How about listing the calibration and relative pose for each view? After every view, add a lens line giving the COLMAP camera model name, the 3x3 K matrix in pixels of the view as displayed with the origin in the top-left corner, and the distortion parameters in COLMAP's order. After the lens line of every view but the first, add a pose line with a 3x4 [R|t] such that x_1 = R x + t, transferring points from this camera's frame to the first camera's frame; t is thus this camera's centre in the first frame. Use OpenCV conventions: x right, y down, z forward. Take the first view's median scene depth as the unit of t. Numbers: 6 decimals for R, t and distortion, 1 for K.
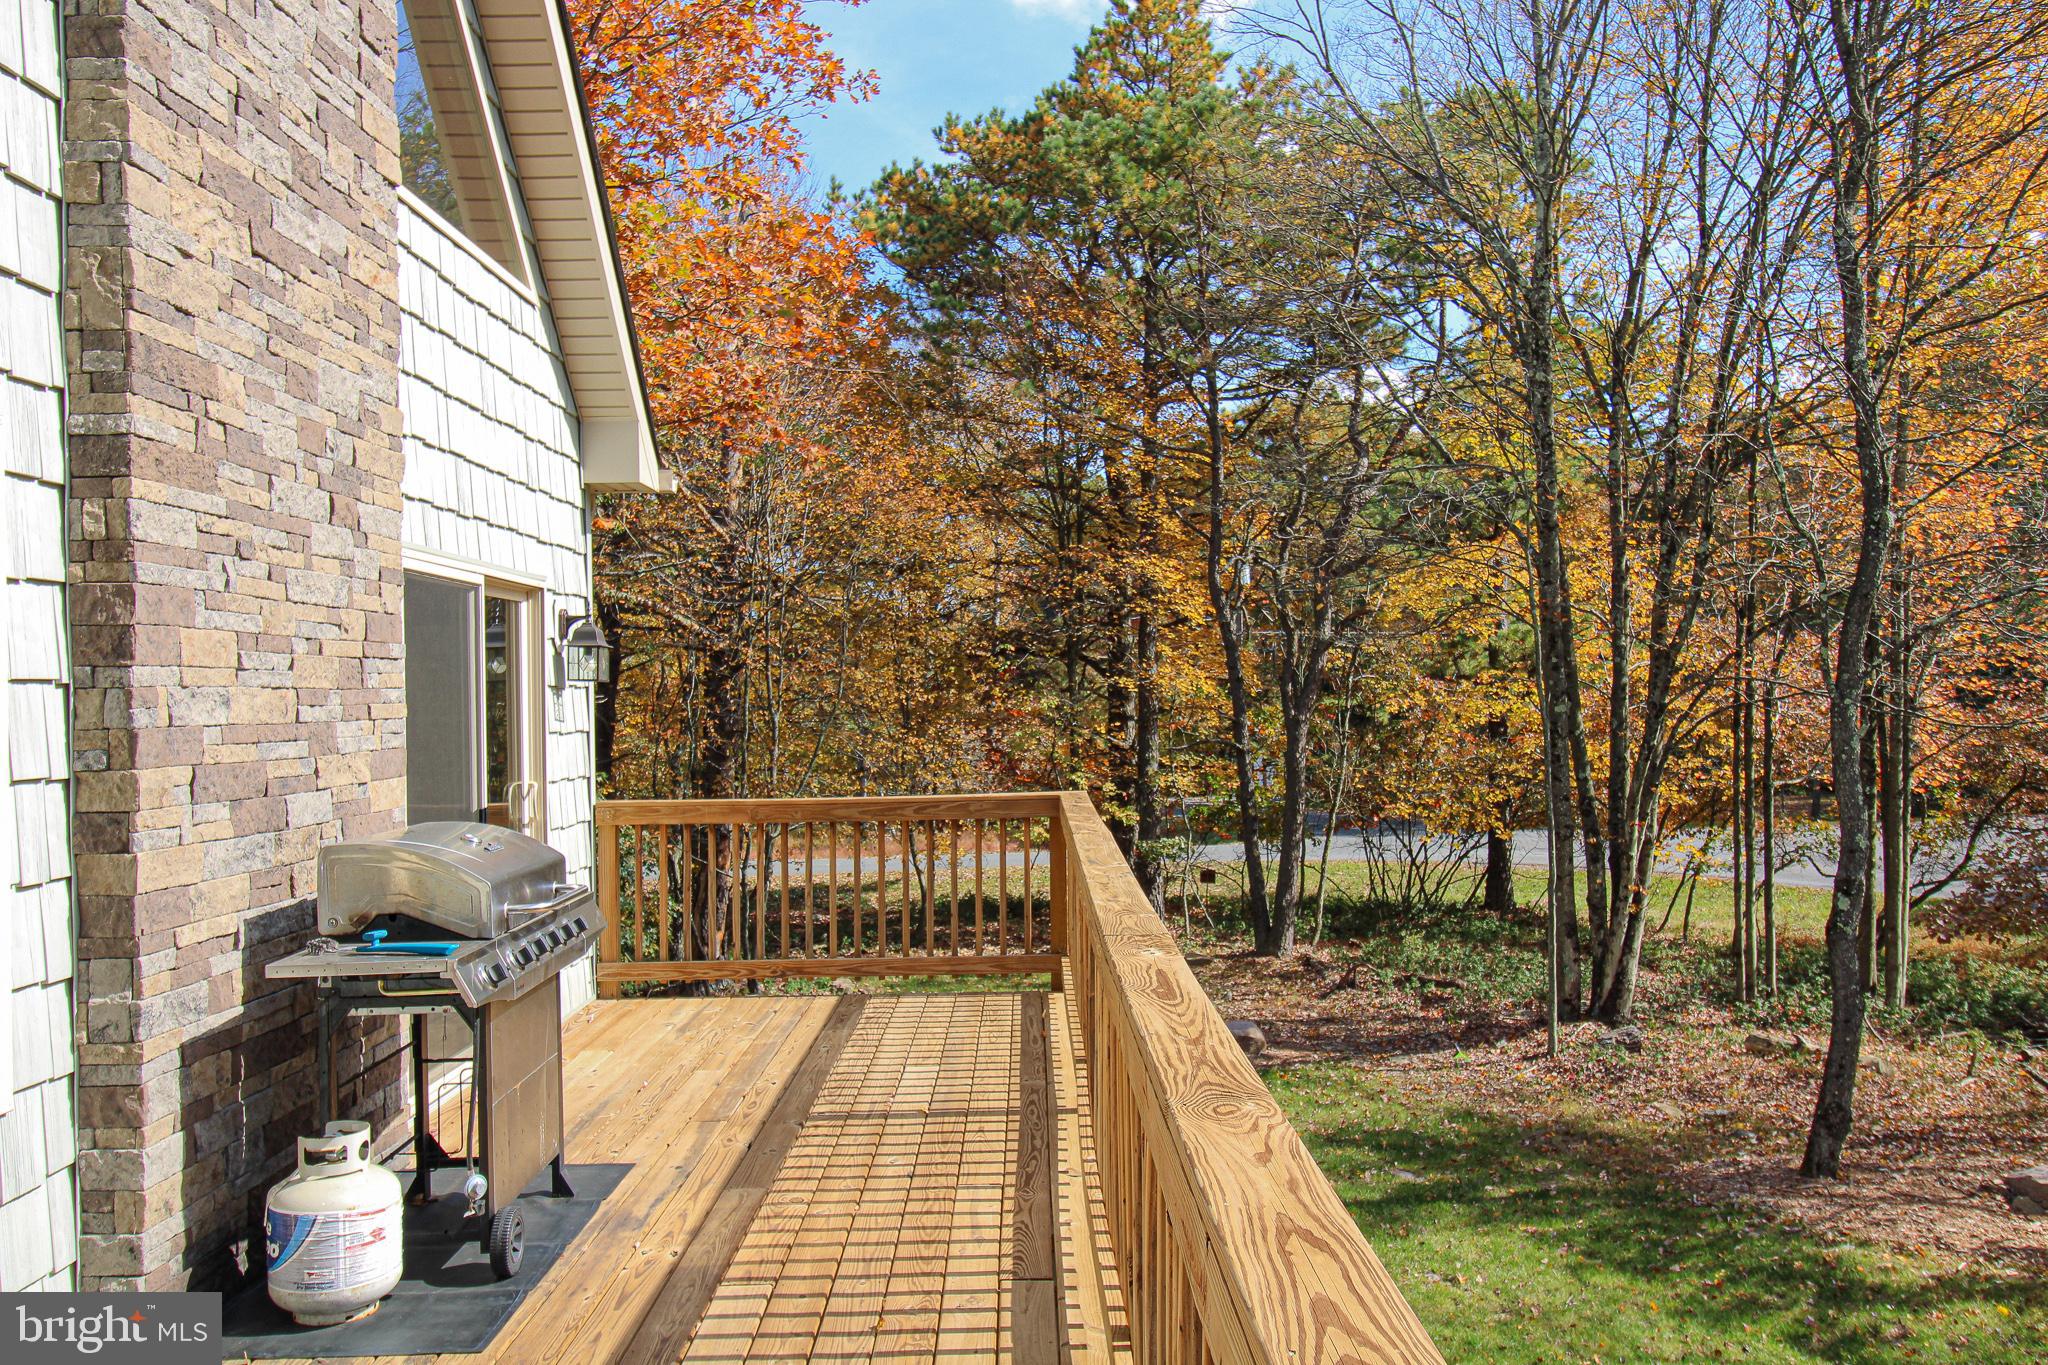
lens RADIAL K [[1610.9, 0, 1025.6], [0, 1610.9, 692.0], [0, 0, 1]] dist [0.009037, 0.002453]
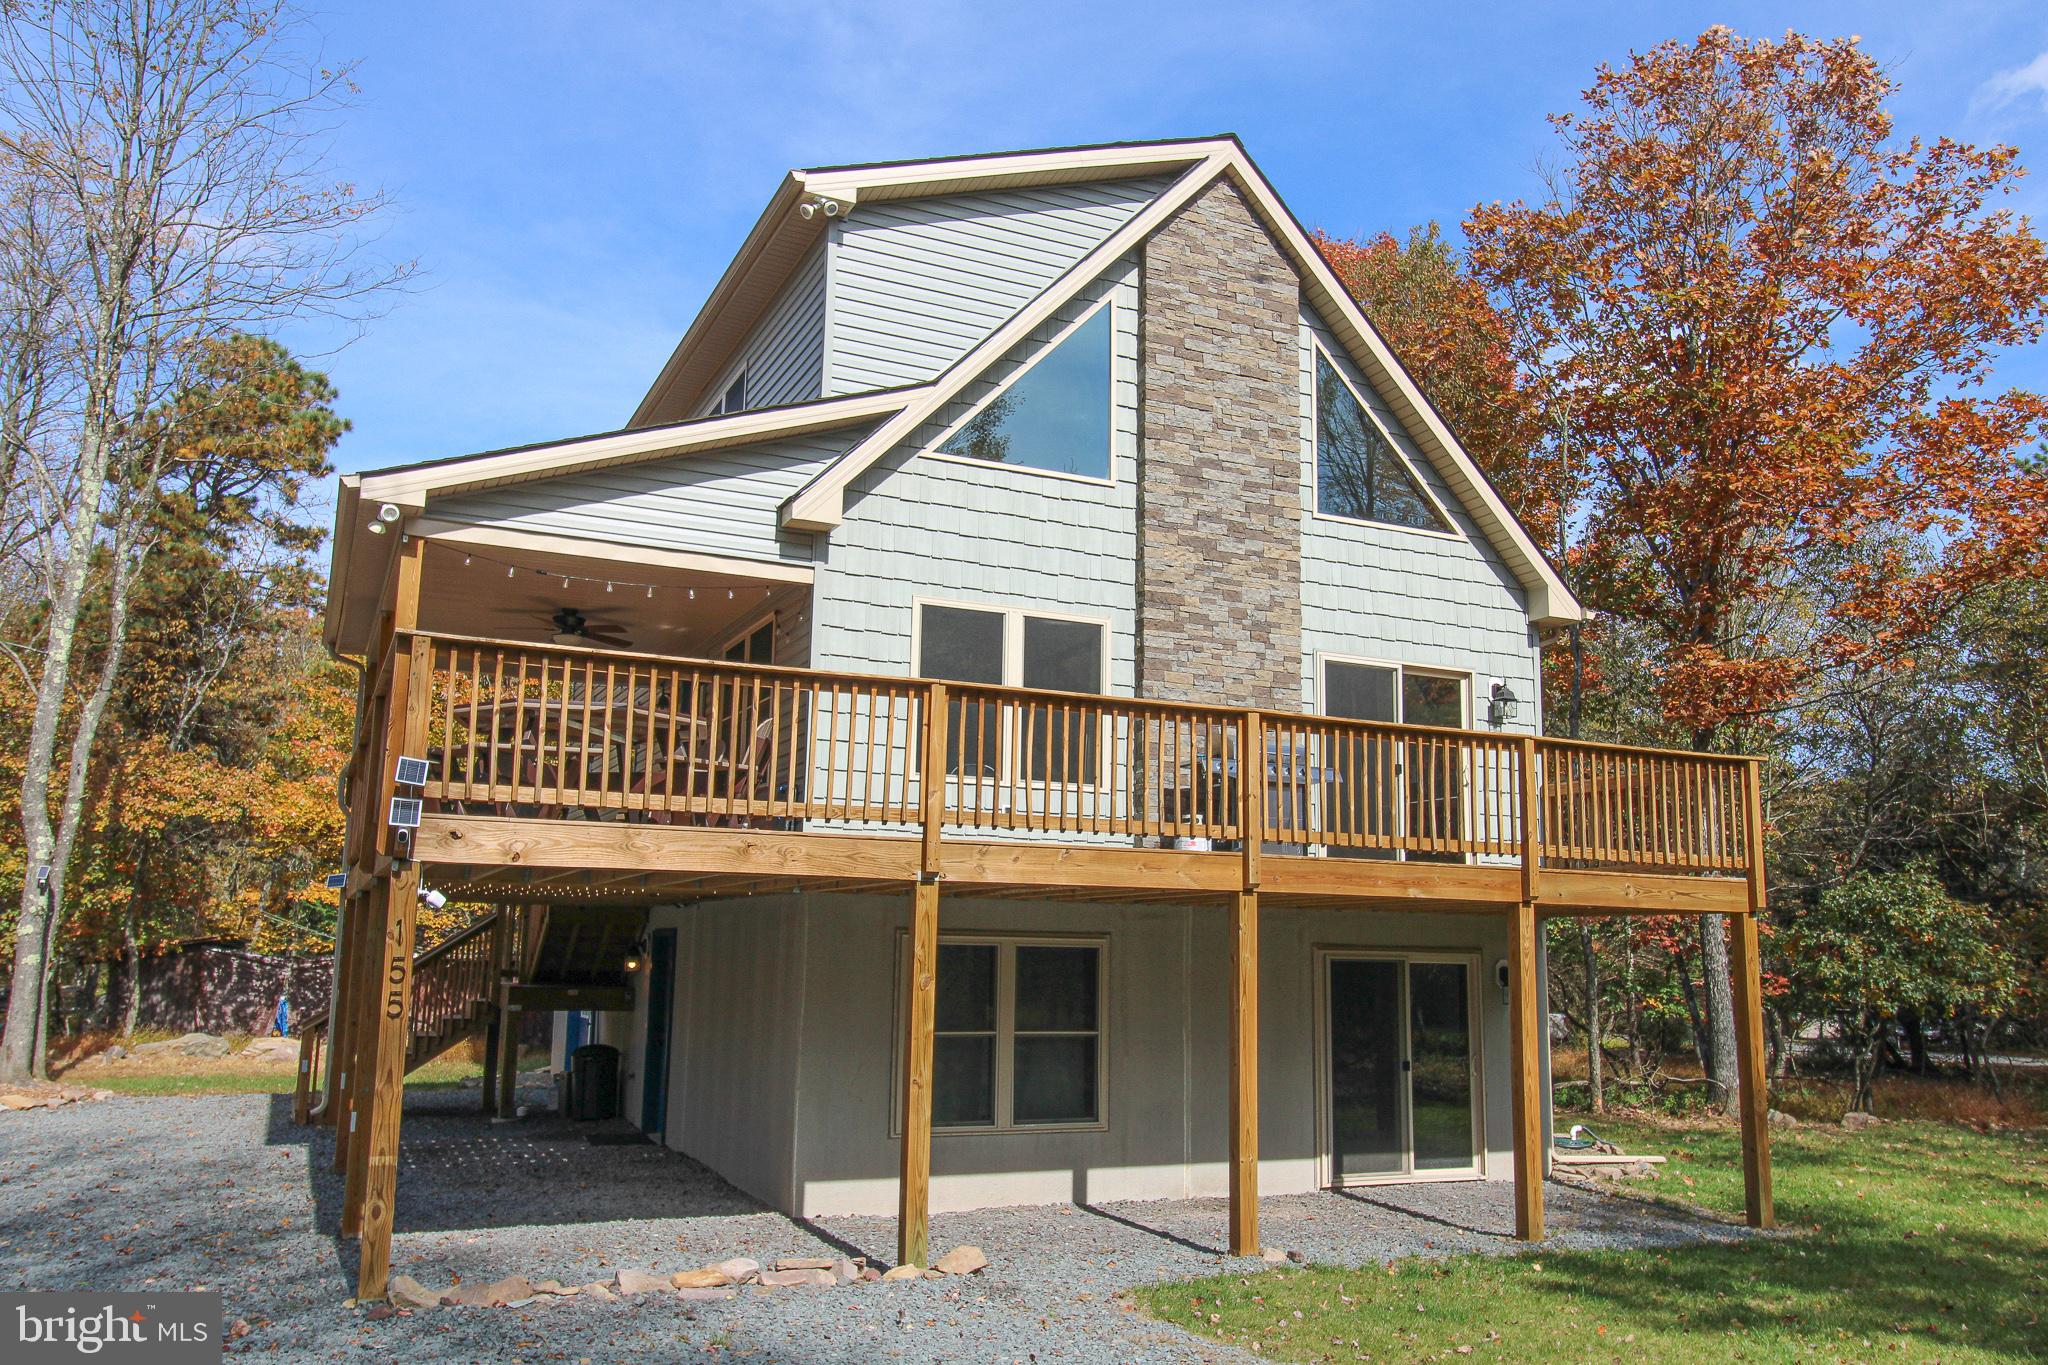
lens RADIAL K [[1568.3, 0, 1025.7], [0, 1568.3, 685.0], [0, 0, 1]] dist [0.013835, 0.003314]
pose [[0.419257, -0.128691, -0.898700, 2.194139], [-0.025836, 0.987810, -0.153504, 0.475502], [0.907500, 0.087576, 0.410821, -0.610236]]
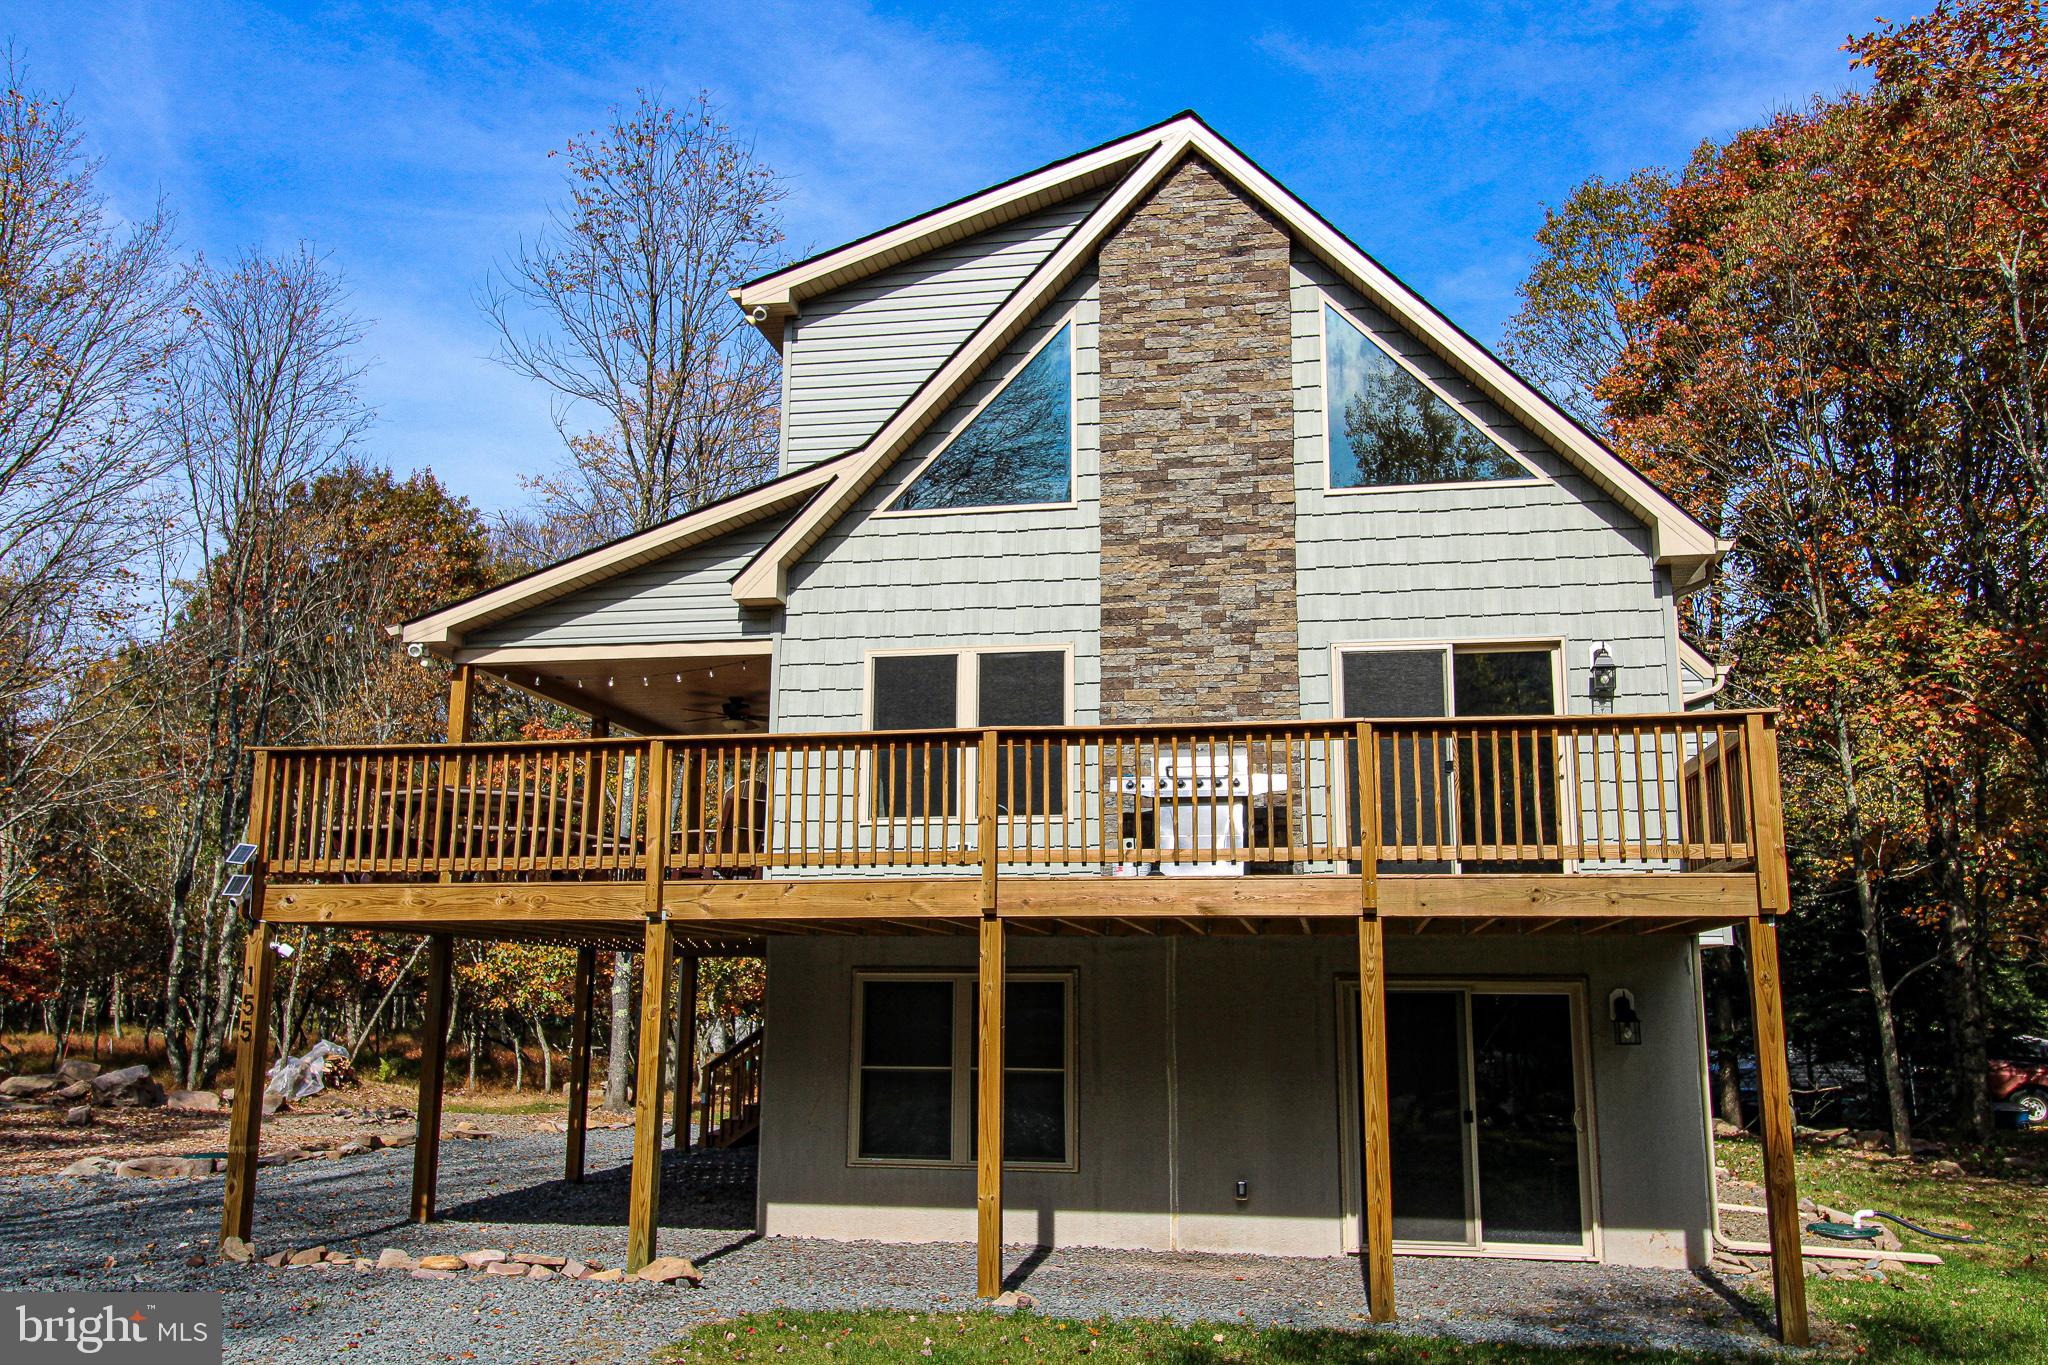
lens RADIAL K [[1610.9, 0, 1031.5], [0, 1610.9, 685.2], [0, 0, 1]] dist [0.009037, 0.002453]
pose [[-0.180522, -0.174621, -0.967946, 2.499382], [-0.003526, 0.984223, -0.176900, 0.494206], [0.983565, -0.028521, -0.178290, 1.282143]]
